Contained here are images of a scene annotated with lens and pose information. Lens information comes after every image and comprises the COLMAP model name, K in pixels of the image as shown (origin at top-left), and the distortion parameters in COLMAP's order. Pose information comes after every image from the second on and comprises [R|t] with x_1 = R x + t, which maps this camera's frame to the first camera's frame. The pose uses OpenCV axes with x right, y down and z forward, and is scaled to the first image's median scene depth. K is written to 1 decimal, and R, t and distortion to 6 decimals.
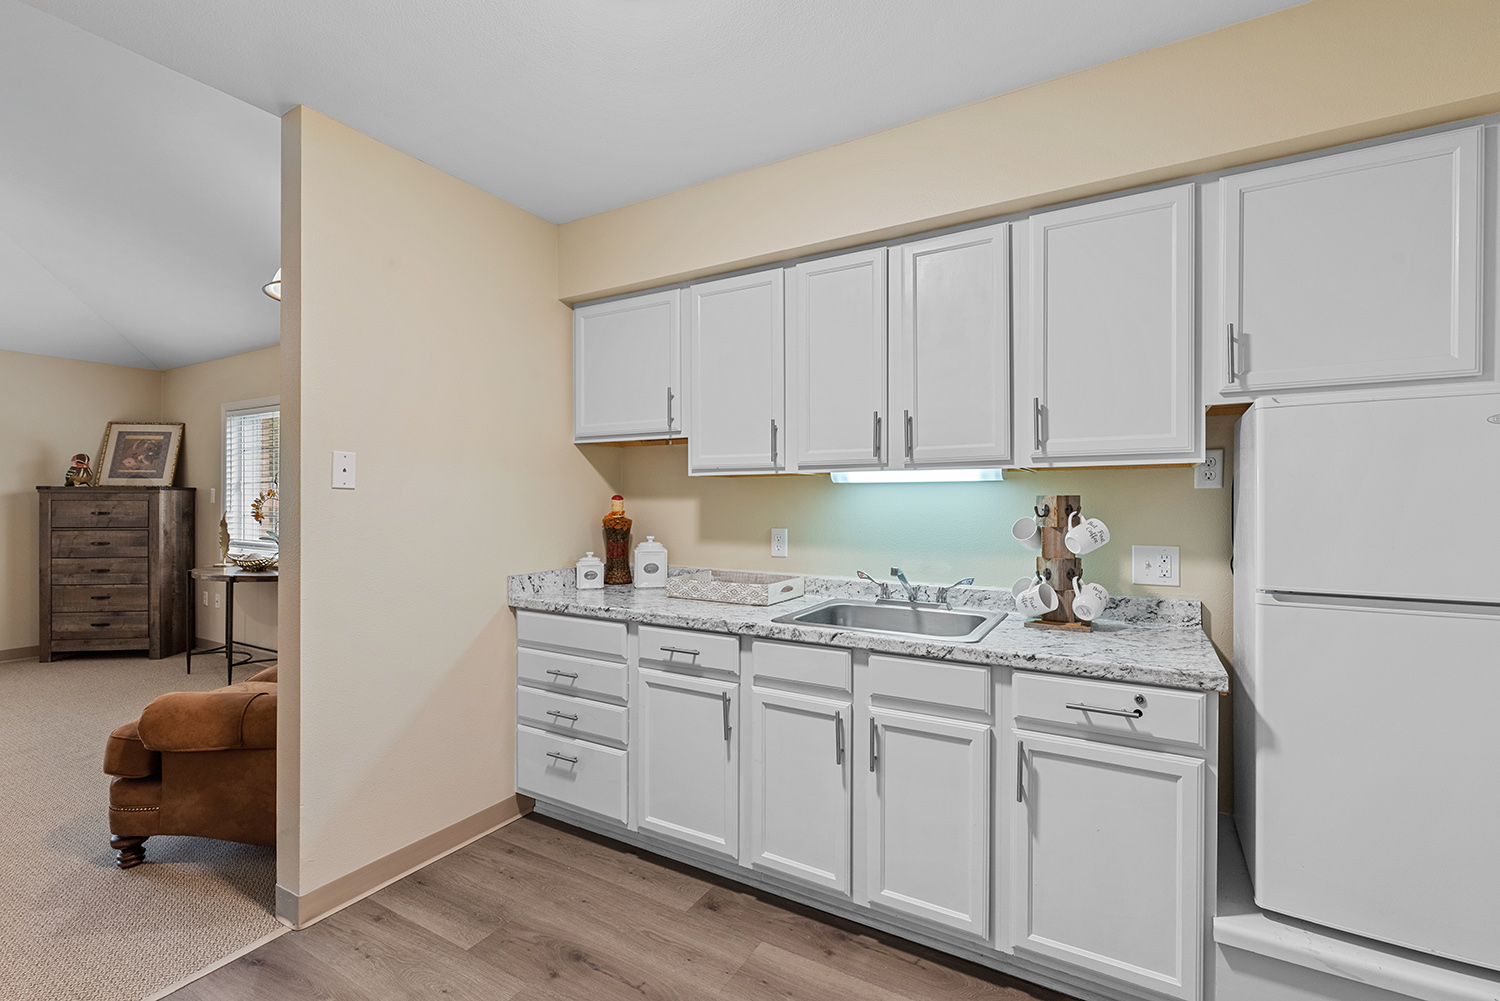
lens RADIAL K [[619.5, 0, 754.3], [0, 619.5, 504.7], [0, 0, 1]] dist [-0.003342, -0.000028]
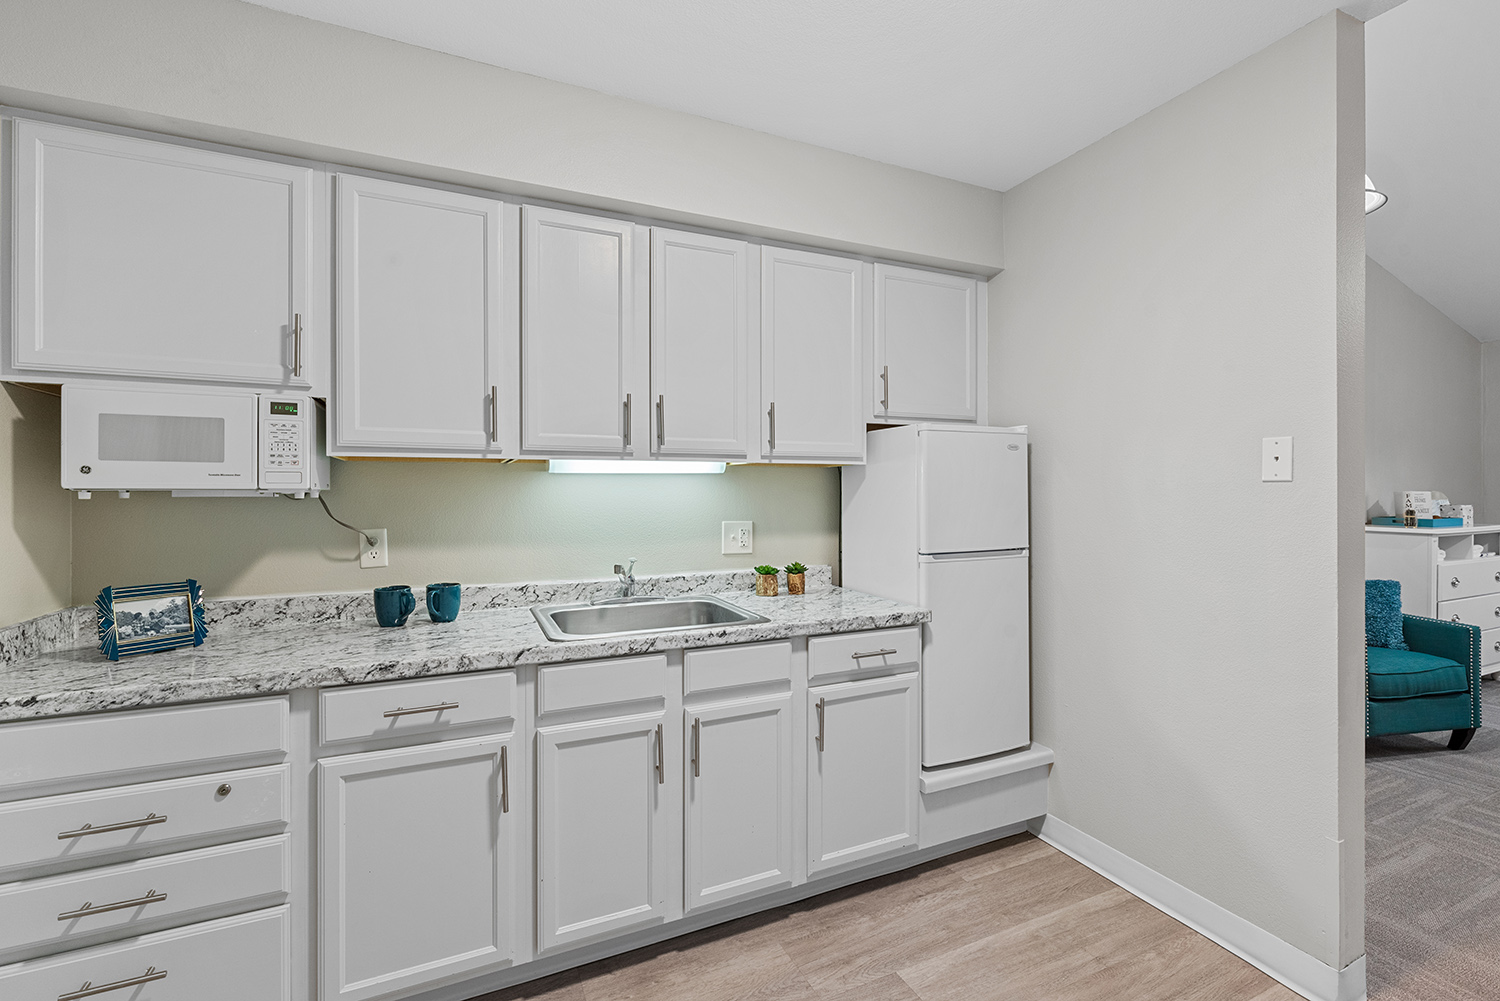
lens RADIAL K [[662.3, 0, 746.3], [0, 662.3, 493.7], [0, 0, 1]] dist [-0.003646, 0.000397]
pose [[0.592745, -0.004480, 0.805378, -0.488746], [0.007674, 0.999971, -0.000086, -0.003075], [-0.805354, 0.006232, 0.592762, 0.265291]]
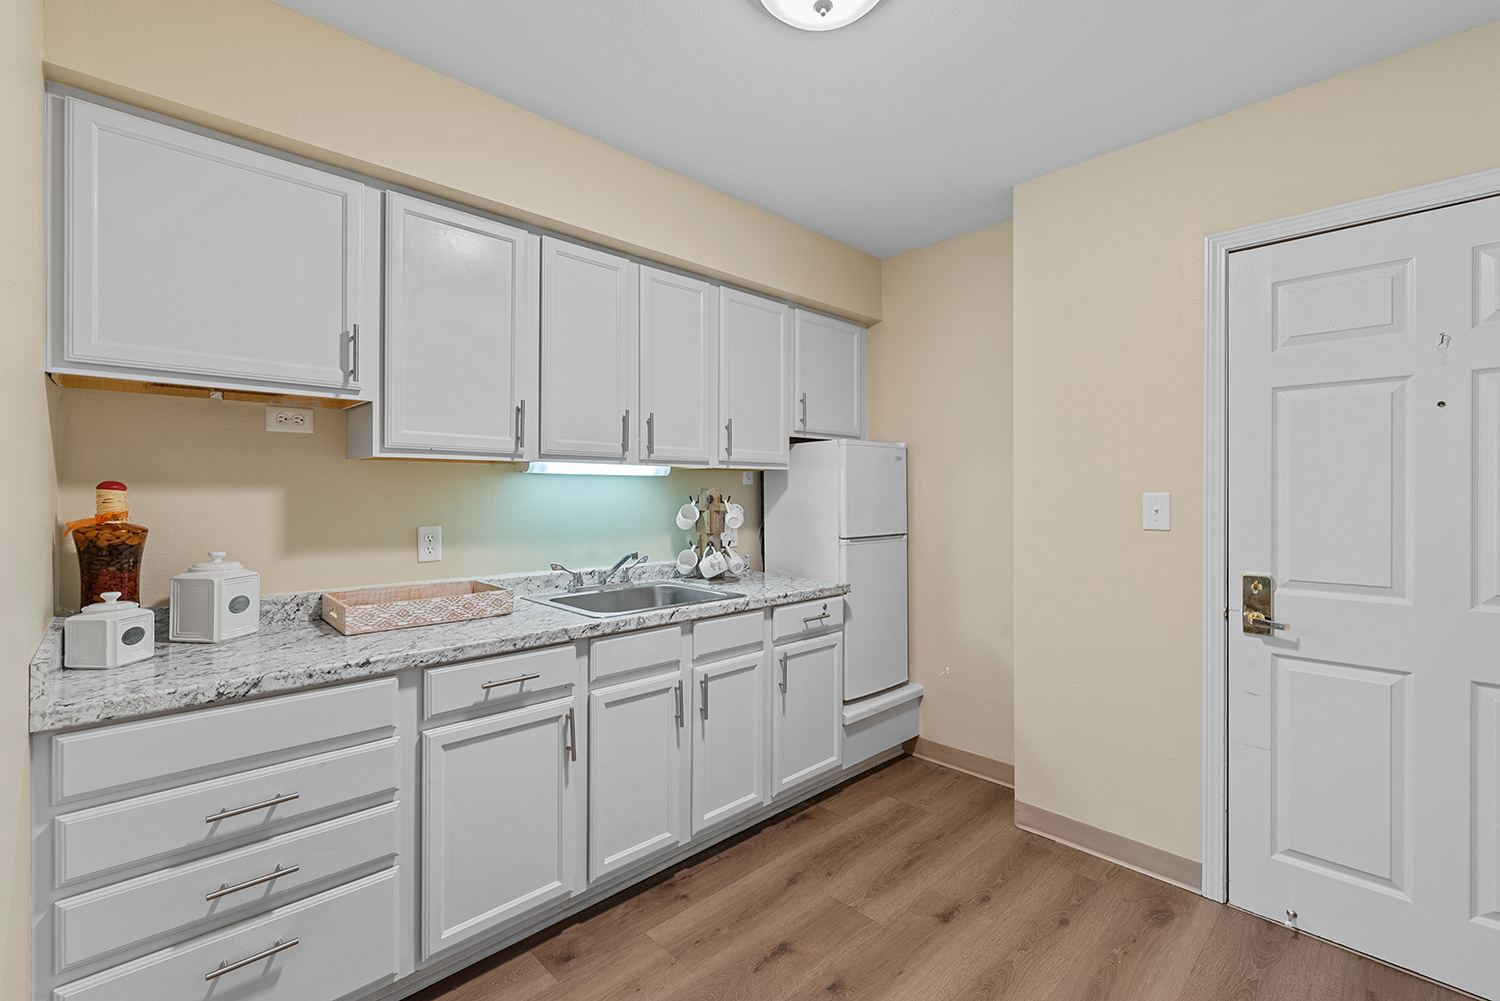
lens RADIAL K [[662.3, 0, 748.8], [0, 662.3, 492.8], [0, 0, 1]] dist [-0.003646, 0.000397]
pose [[0.288356, -0.001586, 0.957522, -0.834477], [0.004363, 0.999990, 0.000343, -0.004676], [-0.957513, 0.004079, 0.288360, 0.455675]]
